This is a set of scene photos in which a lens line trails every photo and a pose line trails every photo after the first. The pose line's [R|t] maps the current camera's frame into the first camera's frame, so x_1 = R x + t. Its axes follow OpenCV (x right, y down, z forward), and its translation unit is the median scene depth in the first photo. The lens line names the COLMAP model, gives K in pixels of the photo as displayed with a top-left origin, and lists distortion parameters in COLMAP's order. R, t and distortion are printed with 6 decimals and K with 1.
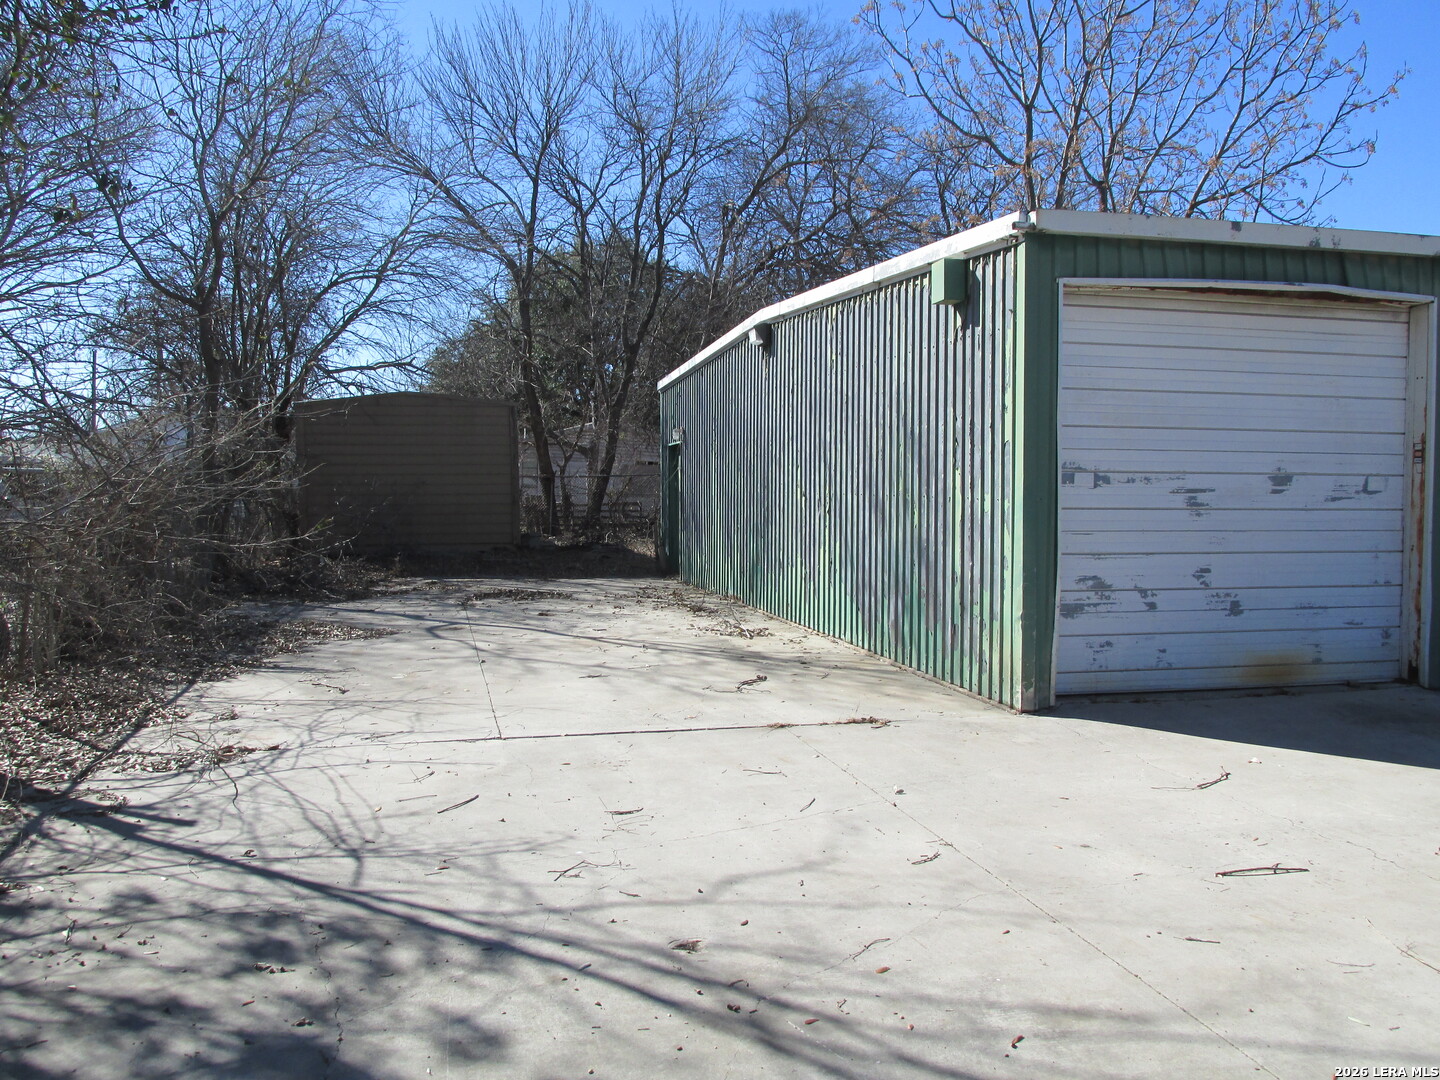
lens RADIAL K [[1188.8, 0, 720.0], [0, 1188.8, 540.0], [0, 0, 1]] dist [0.008978, -0.086192]
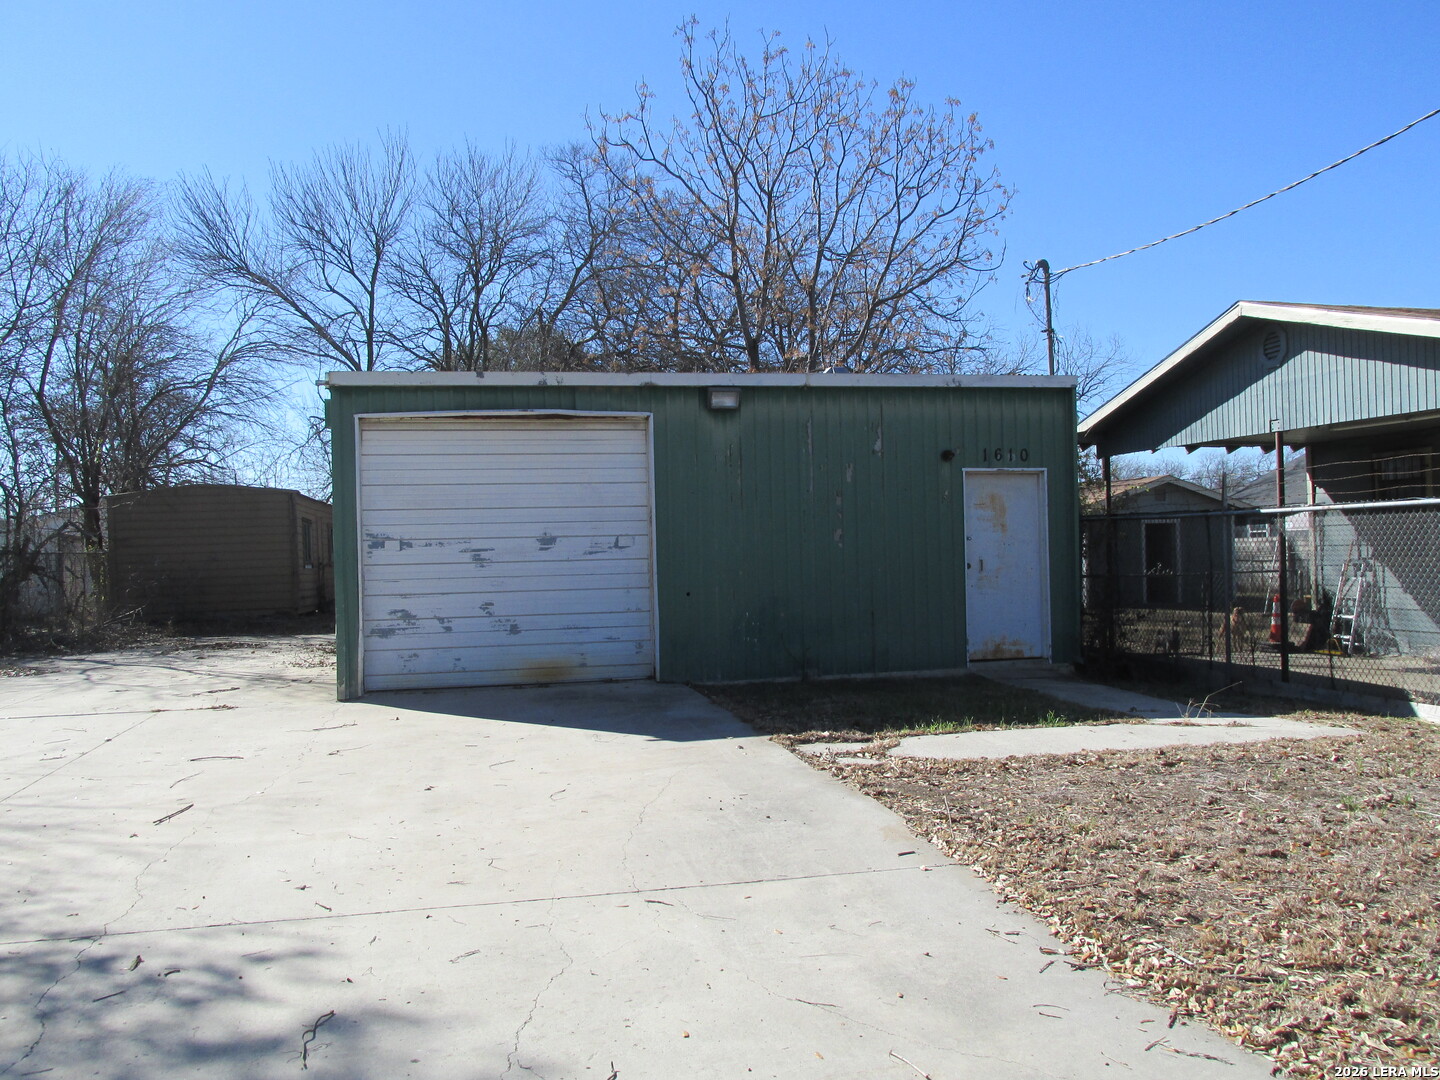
lens RADIAL K [[1193.2, 0, 720.0], [0, 1193.2, 540.0], [0, 0, 1]] dist [-0.008687, -0.133006]
pose [[0.999376, -0.030336, -0.018097, 0.715635], [0.029256, 0.997933, -0.057223, 0.038895], [0.019795, 0.056658, 0.998197, -0.469657]]
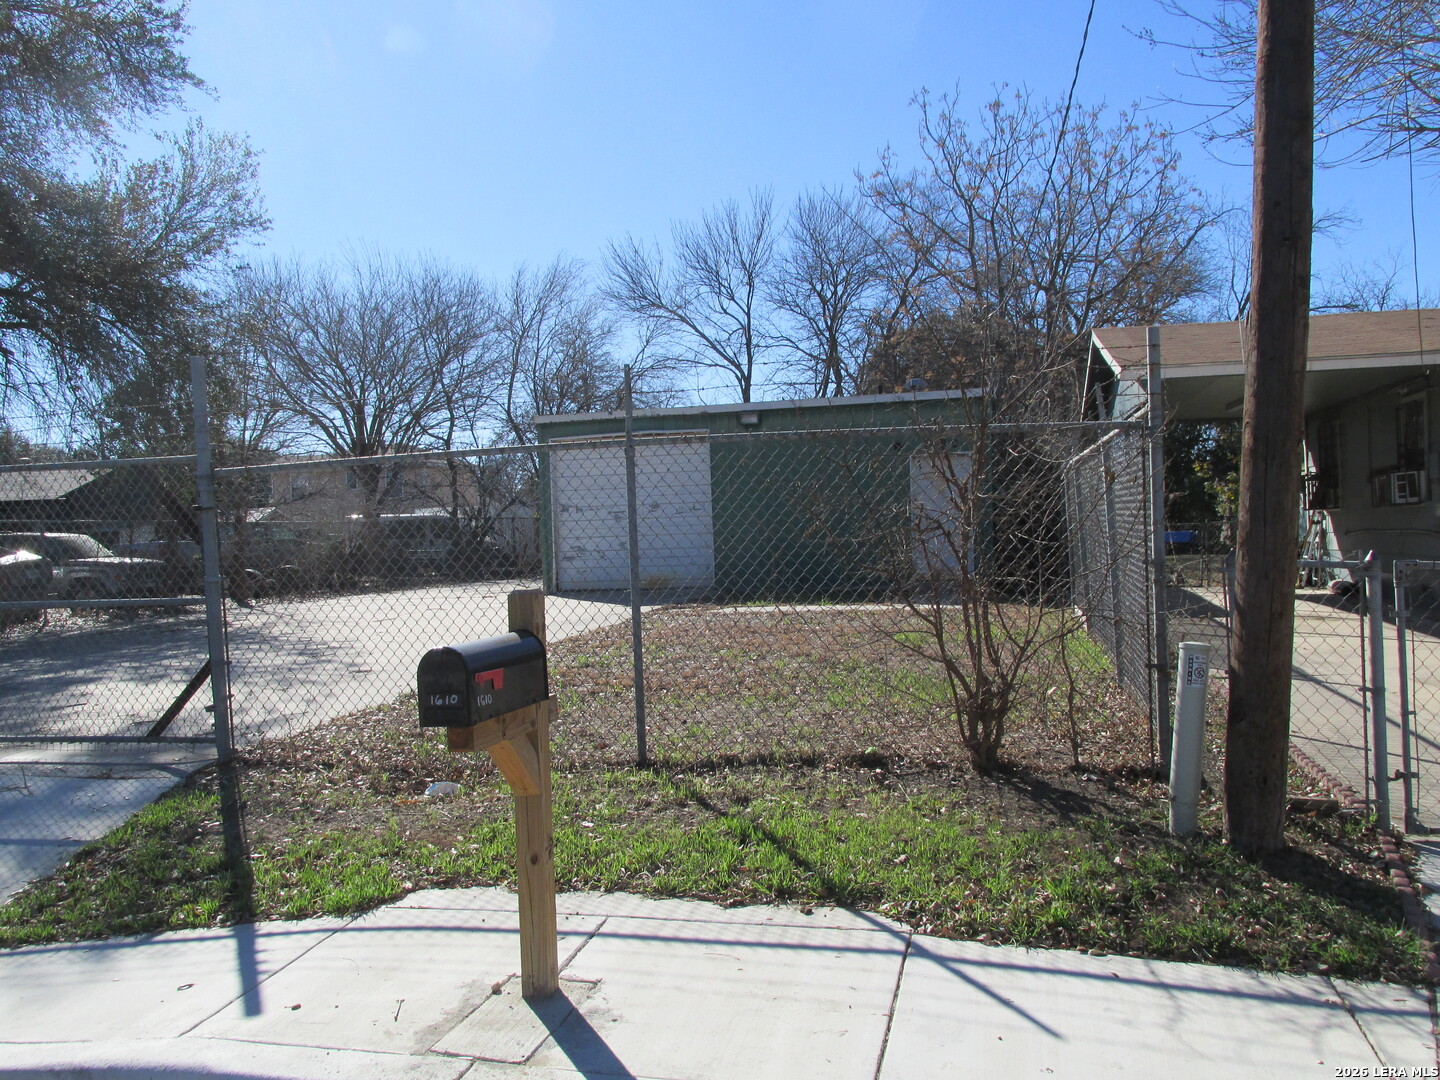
lens RADIAL K [[1193.2, 0, 720.0], [0, 1193.2, 540.0], [0, 0, 1]] dist [-0.008687, -0.133006]
pose [[0.888959, -0.032803, -0.456810, 1.758613], [0.017611, 0.999142, -0.037475, 0.118590], [0.457647, 0.025269, 0.888775, -1.192859]]
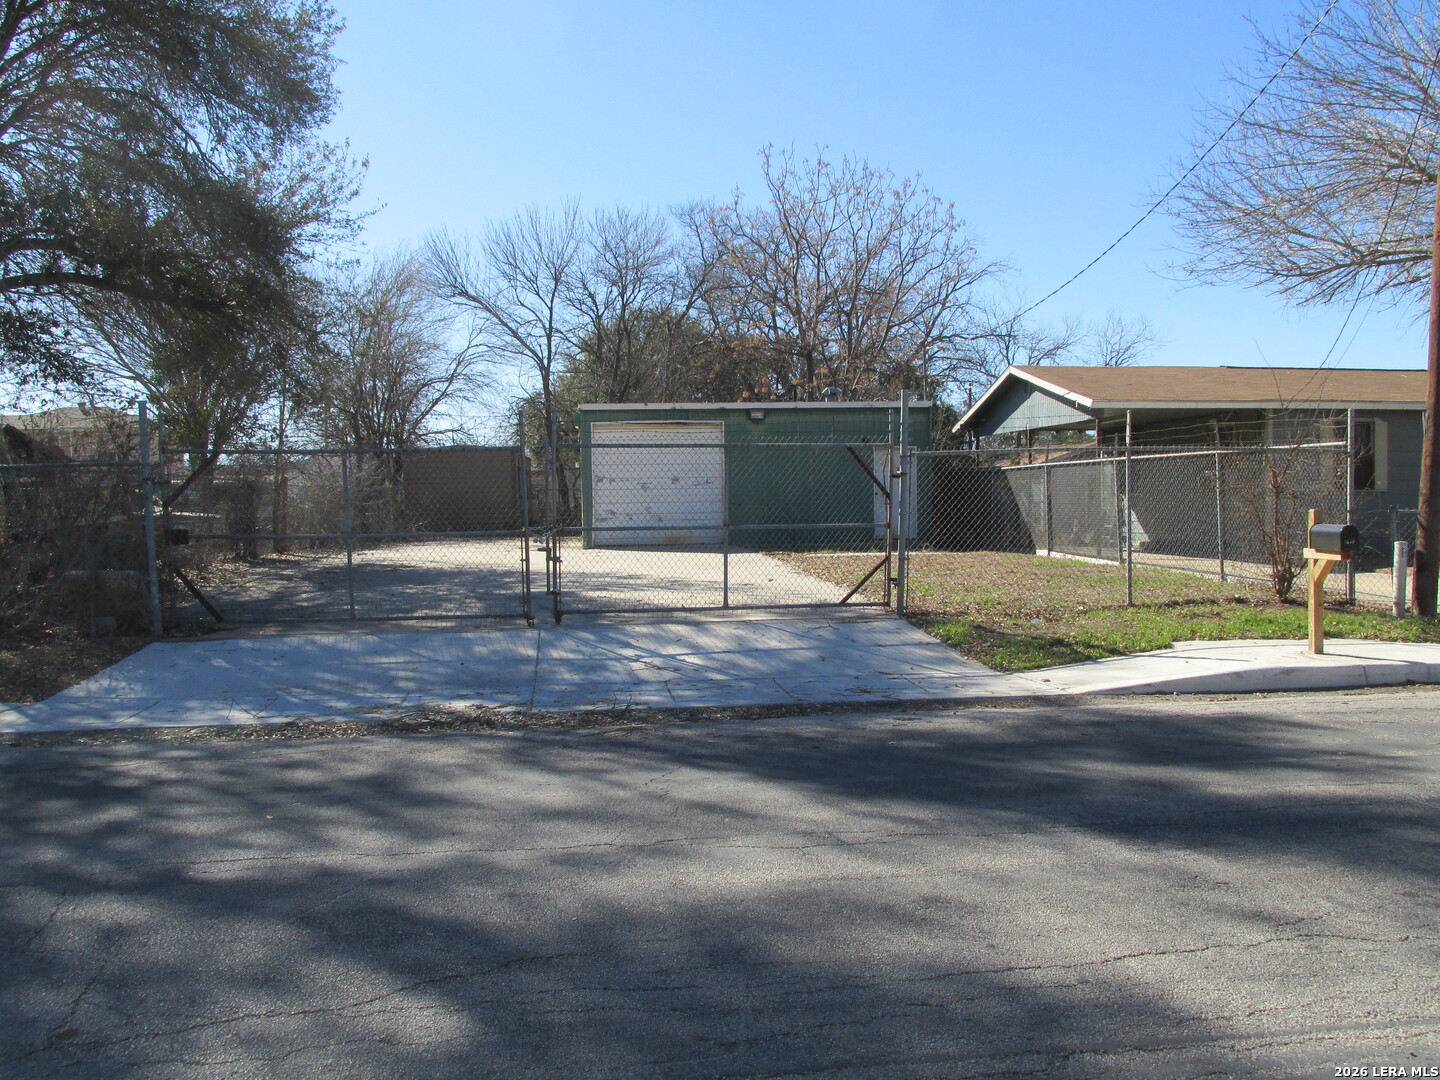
lens RADIAL K [[1188.8, 0, 720.0], [0, 1188.8, 540.0], [0, 0, 1]] dist [0.008978, -0.086192]
pose [[0.992770, -0.016386, -0.118908, 0.976079], [0.014663, 0.999775, -0.015345, 0.164372], [0.119132, 0.013491, 0.992787, -2.183218]]
